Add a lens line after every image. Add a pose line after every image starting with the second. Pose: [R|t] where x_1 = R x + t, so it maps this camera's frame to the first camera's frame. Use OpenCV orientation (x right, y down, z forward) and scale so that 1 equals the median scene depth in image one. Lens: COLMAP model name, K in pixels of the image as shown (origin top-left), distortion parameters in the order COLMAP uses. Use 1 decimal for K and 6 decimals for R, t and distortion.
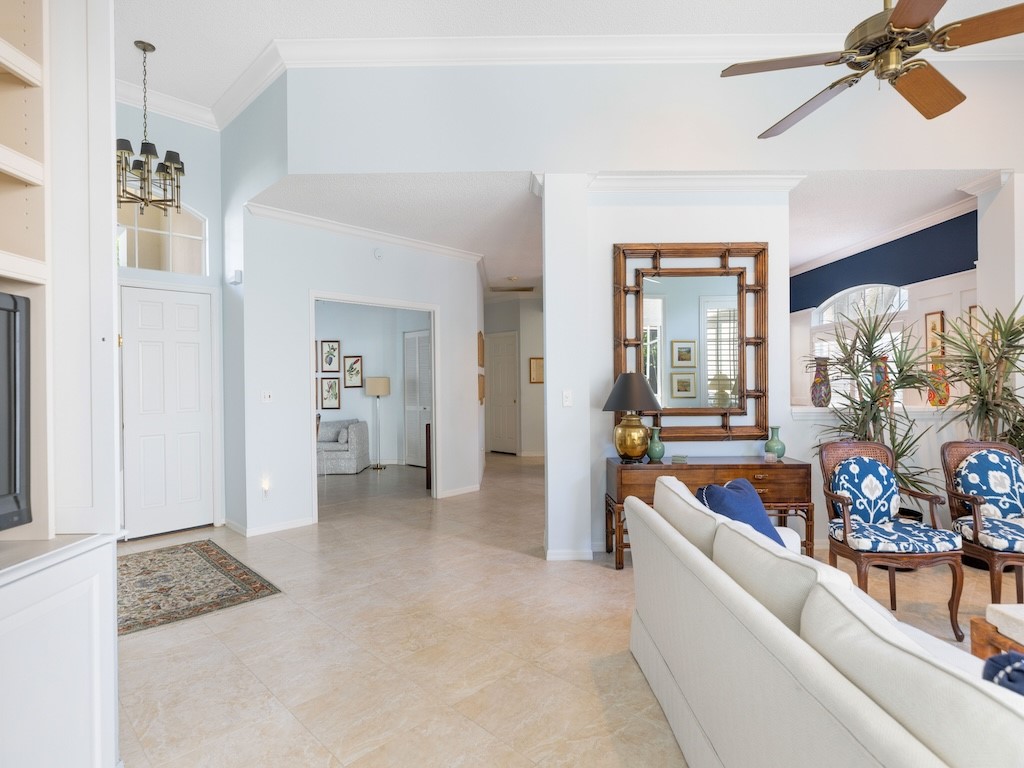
lens RADIAL K [[559.8, 0, 513.0], [0, 559.8, 381.5], [0, 0, 1]] dist [-0.004381, 0.001048]
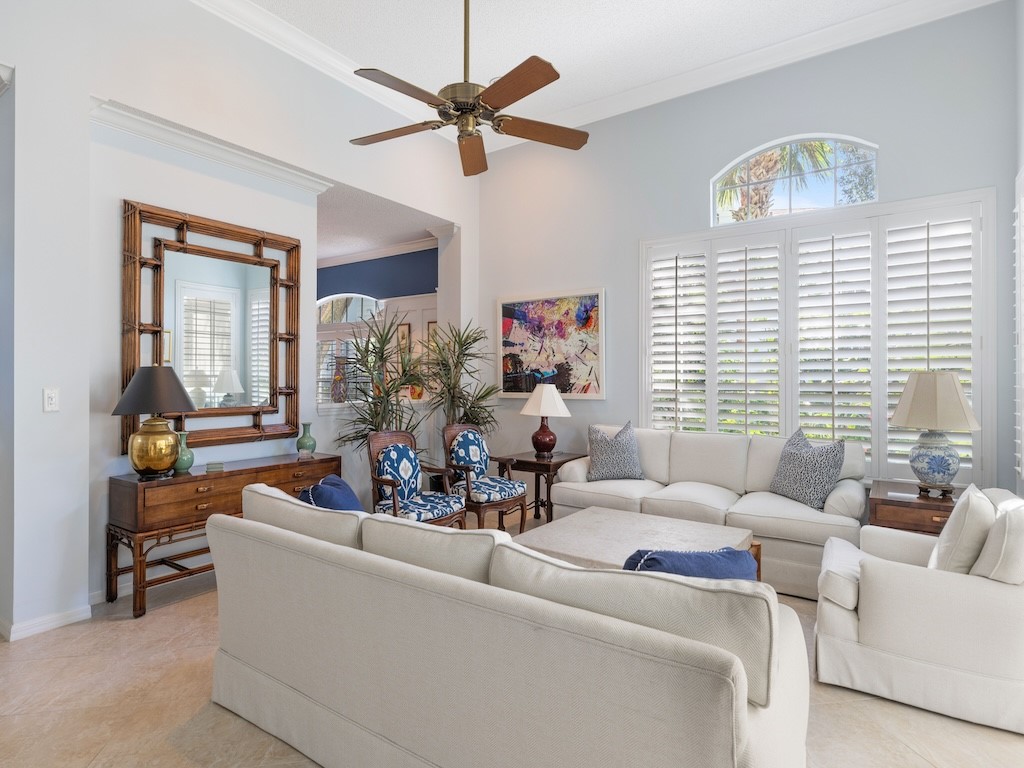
lens RADIAL K [[559.8, 0, 538.3], [0, 559.8, 374.2], [0, 0, 1]] dist [-0.004381, 0.001048]
pose [[0.547804, 0.014323, 0.836484, -0.159501], [-0.006204, 0.999895, -0.013059, 0.003042], [-0.836584, 0.001964, 0.547836, 0.101639]]
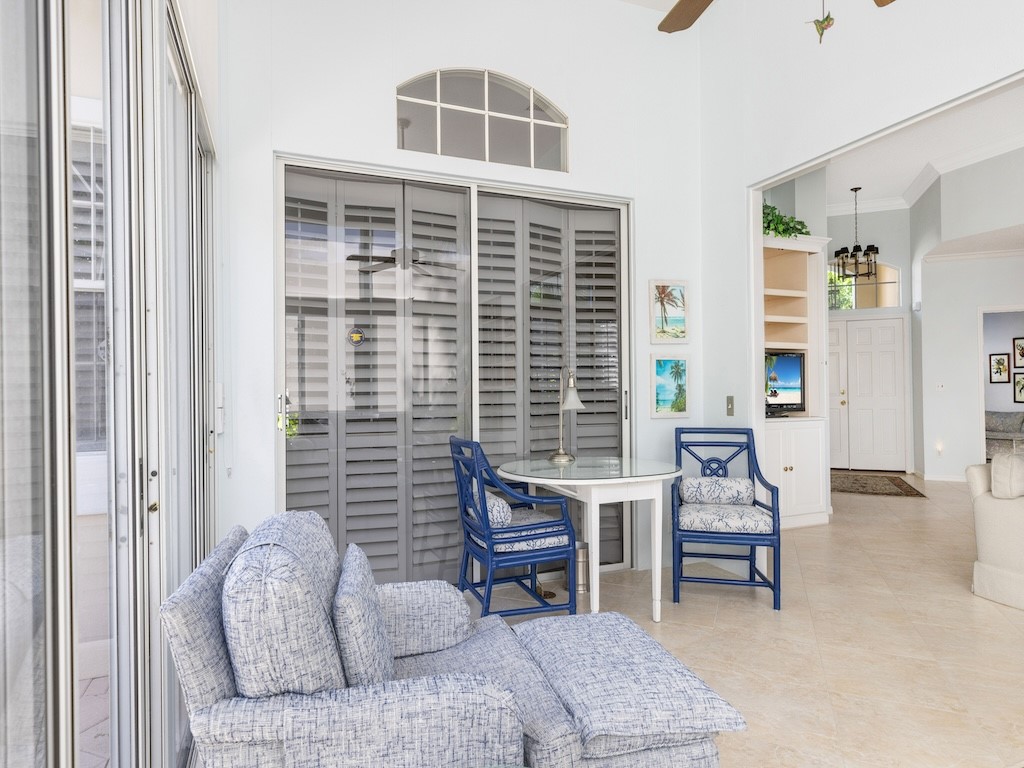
lens RADIAL K [[606.3, 0, 513.1], [0, 606.3, 384.8], [0, 0, 1]] dist [-0.000703, -0.000698]
pose [[0.404054, 0.001126, -0.914734, 0.507974], [0.004266, 0.999986, 0.003115, 0.012427], [0.914725, -0.005161, 0.404044, -0.597323]]
